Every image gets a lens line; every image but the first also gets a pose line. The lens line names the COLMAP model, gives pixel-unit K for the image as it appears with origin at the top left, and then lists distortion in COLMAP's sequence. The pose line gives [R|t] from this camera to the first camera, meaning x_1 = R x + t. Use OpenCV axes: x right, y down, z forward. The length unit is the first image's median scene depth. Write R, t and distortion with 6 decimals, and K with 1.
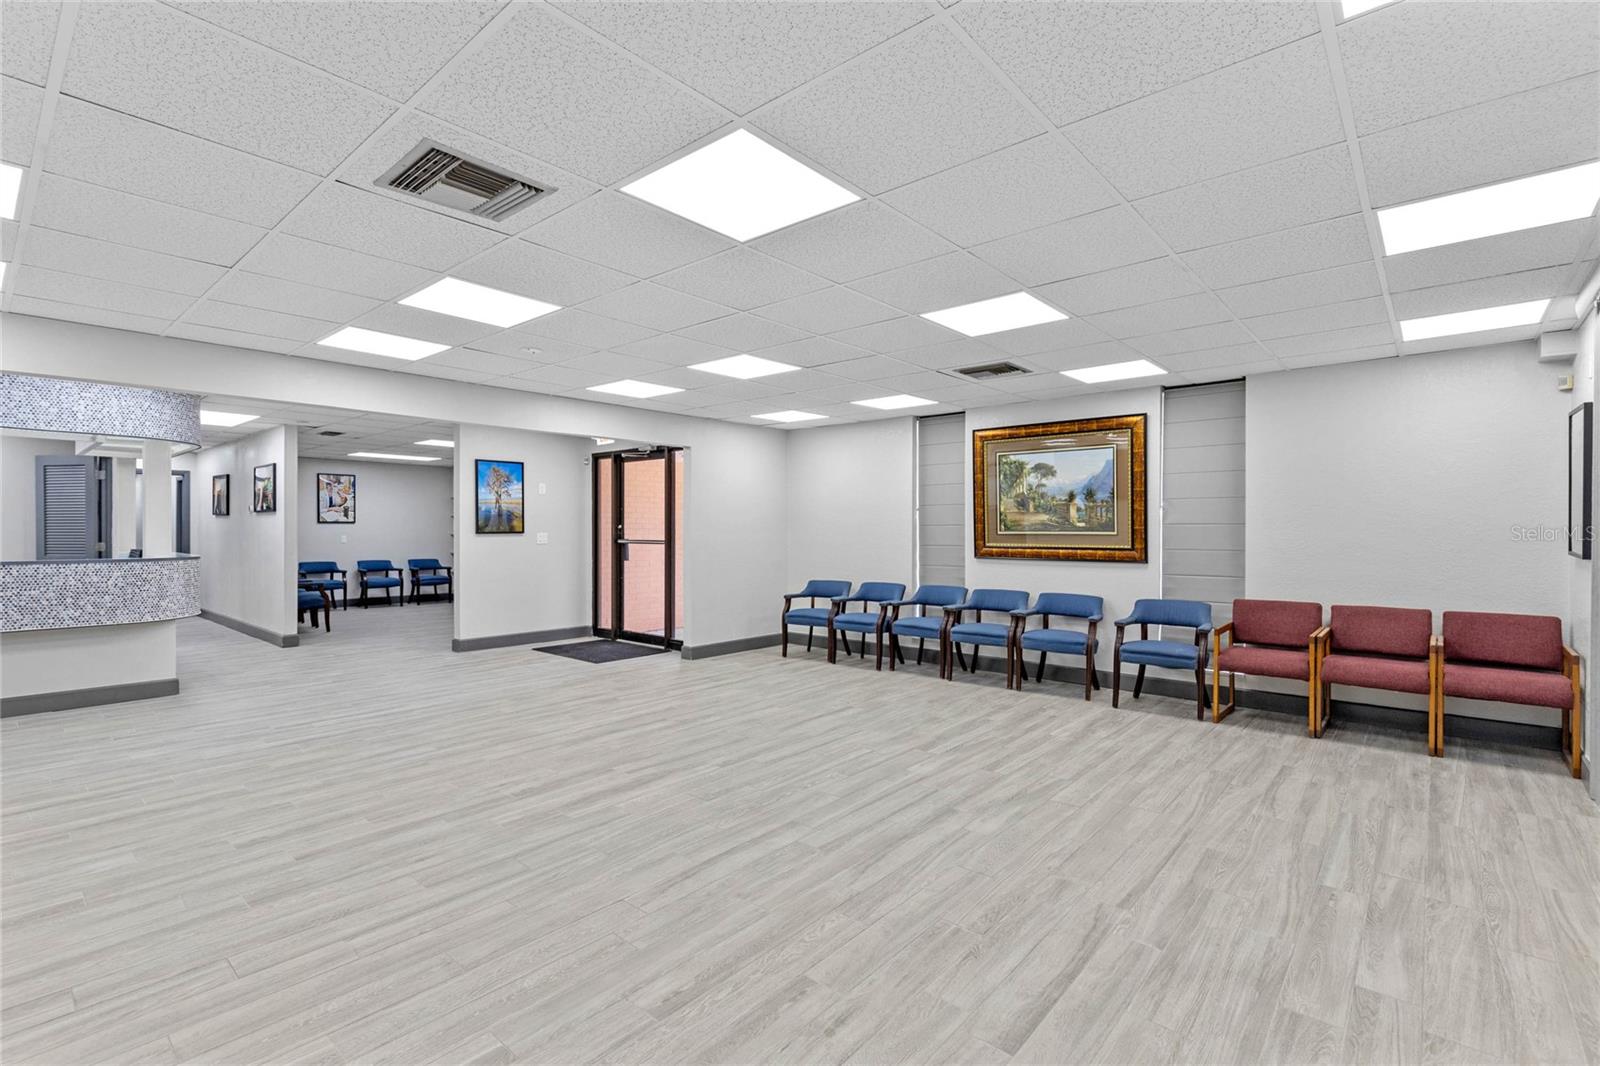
lens RADIAL K [[725.7, 0, 791.8], [0, 725.7, 534.6], [0, 0, 1]] dist [0.008465, -0.000375]
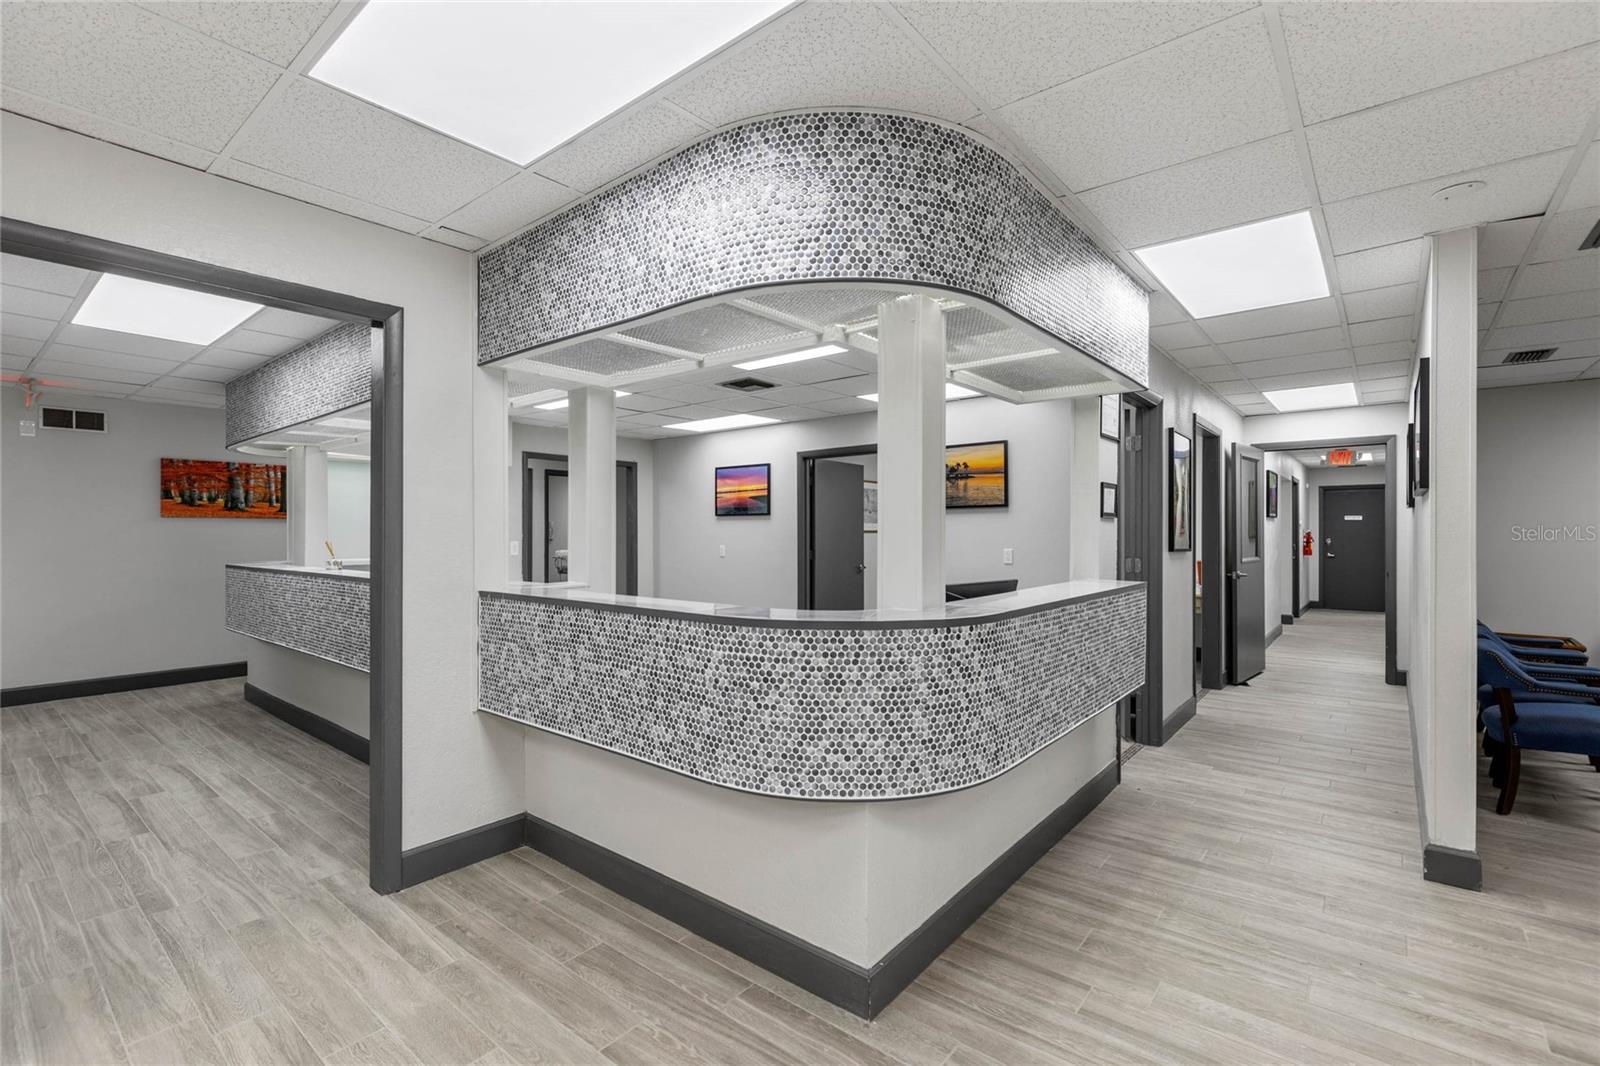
lens RADIAL K [[725.7, 0, 787.6], [0, 725.7, 525.2], [0, 0, 1]] dist [0.008465, -0.000375]
pose [[0.027946, -0.010280, -0.999557, -0.715228], [-0.010414, 0.999890, -0.010575, -0.013858], [0.999555, 0.010705, 0.027836, 1.363373]]
